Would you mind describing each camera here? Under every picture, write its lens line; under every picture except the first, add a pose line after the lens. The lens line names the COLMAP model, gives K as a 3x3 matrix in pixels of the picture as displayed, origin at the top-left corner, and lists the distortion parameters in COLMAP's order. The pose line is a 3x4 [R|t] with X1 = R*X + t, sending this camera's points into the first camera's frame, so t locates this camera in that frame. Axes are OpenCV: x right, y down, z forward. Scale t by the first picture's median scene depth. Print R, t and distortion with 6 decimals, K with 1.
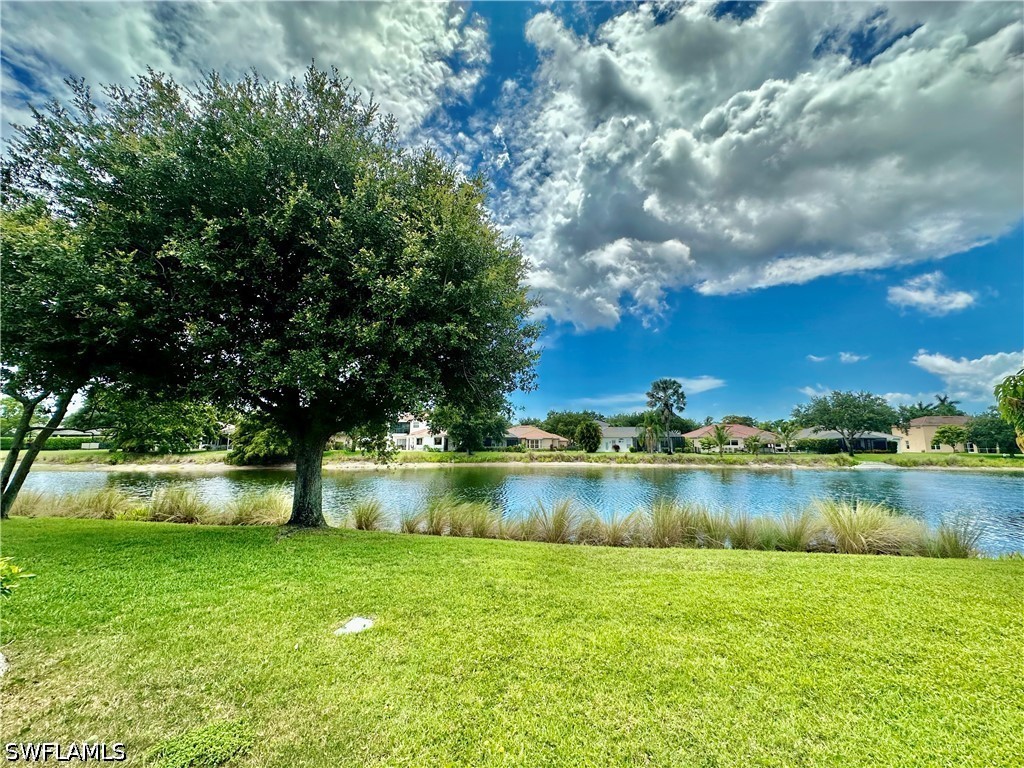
lens RADIAL K [[407.9, 0, 512.2], [0, 407.9, 380.9], [0, 0, 1]] dist [-0.006040, 0.001517]
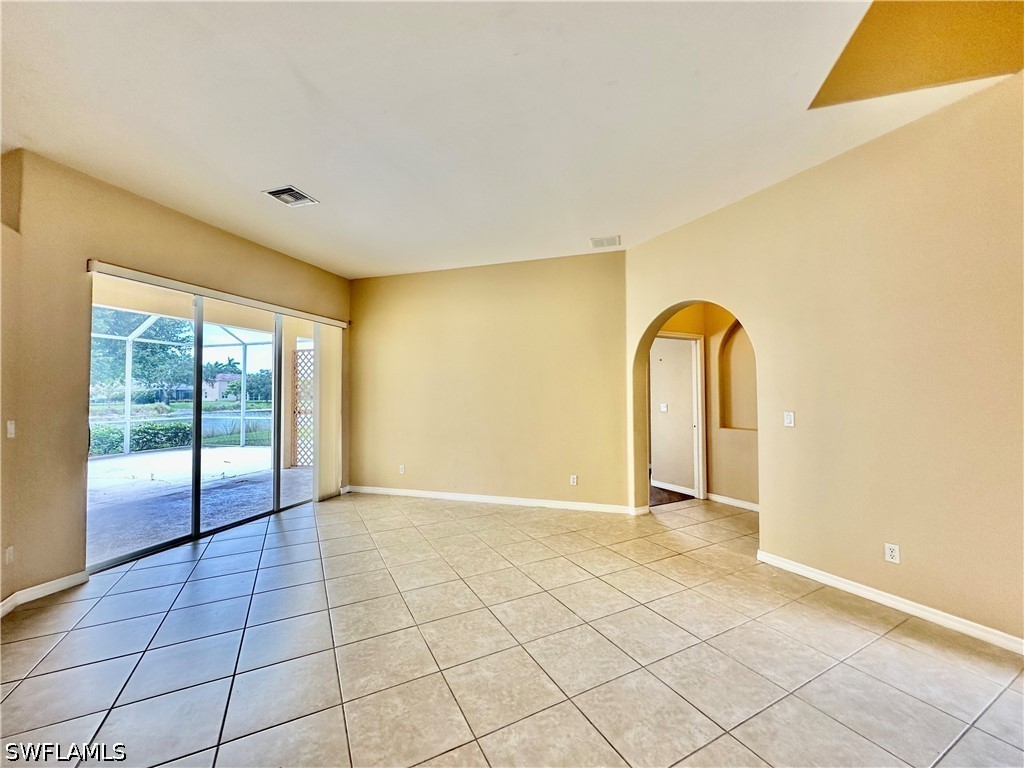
lens RADIAL K [[407.9, 0, 513.5], [0, 407.9, 381.0], [0, 0, 1]] dist [-0.006040, 0.001517]
pose [[0.127363, 0.026213, 0.991510, -0.208333], [-0.147893, 0.988978, -0.007149, -0.024440], [-0.980768, -0.145727, 0.129835, -0.129591]]
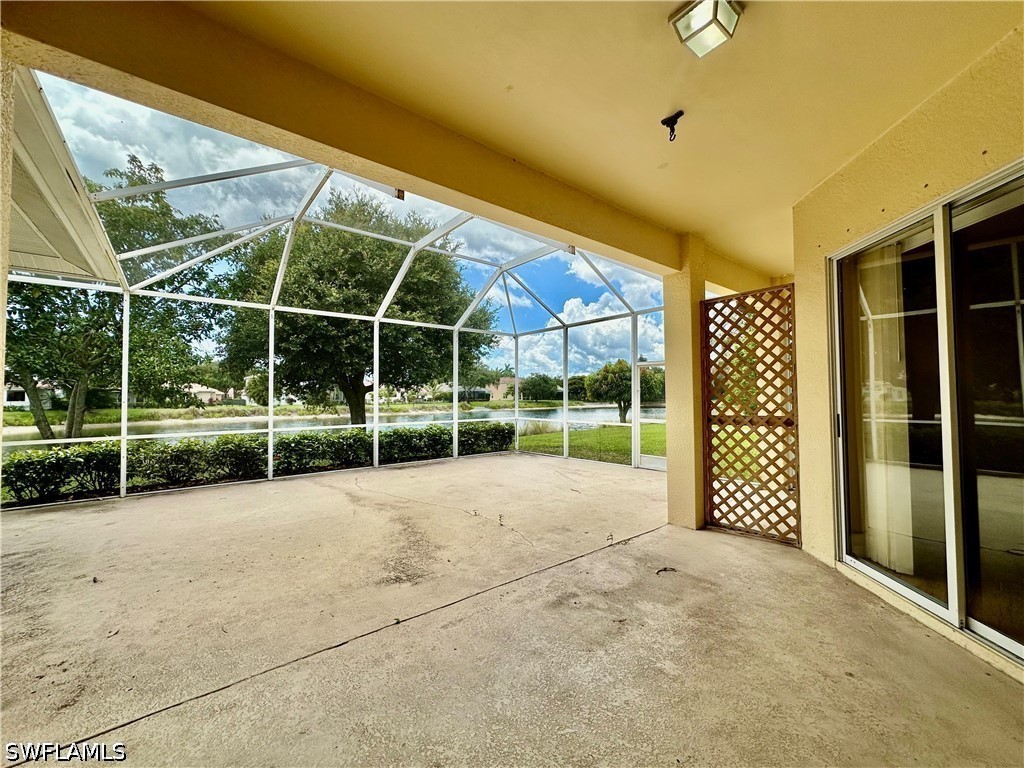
lens RADIAL K [[407.9, 0, 513.1], [0, 407.9, 383.7], [0, 0, 1]] dist [-0.006040, 0.001517]
pose [[0.657298, 0.013060, 0.753518, -0.166385], [-0.106226, 0.991473, 0.075478, -0.014246], [-0.746107, -0.129654, 0.653081, -0.072751]]
